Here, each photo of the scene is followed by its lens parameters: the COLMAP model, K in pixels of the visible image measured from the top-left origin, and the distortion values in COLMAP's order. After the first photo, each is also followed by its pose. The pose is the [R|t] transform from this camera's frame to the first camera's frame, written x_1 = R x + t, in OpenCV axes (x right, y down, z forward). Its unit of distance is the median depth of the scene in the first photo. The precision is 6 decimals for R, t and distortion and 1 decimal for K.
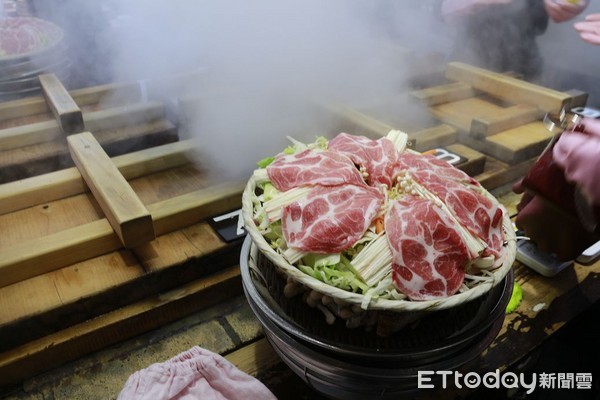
lens RADIAL K [[493.3, 0, 300.0], [0, 493.3, 200.0], [0, 0, 1]] dist [-0.123918, 0.009063]
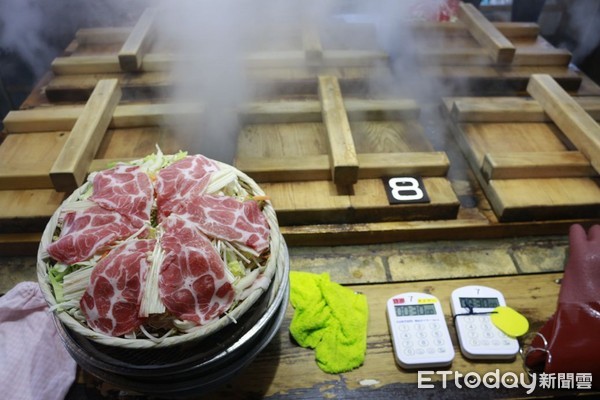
lens RADIAL K [[493.3, 0, 300.0], [0, 493.3, 200.0], [0, 0, 1]] dist [-0.123918, 0.009063]
pose [[0.861511, 0.325355, -0.389798, 0.914364], [-0.251620, 0.940391, 0.228805, -0.431520], [0.441005, -0.099037, 0.892024, 0.169589]]
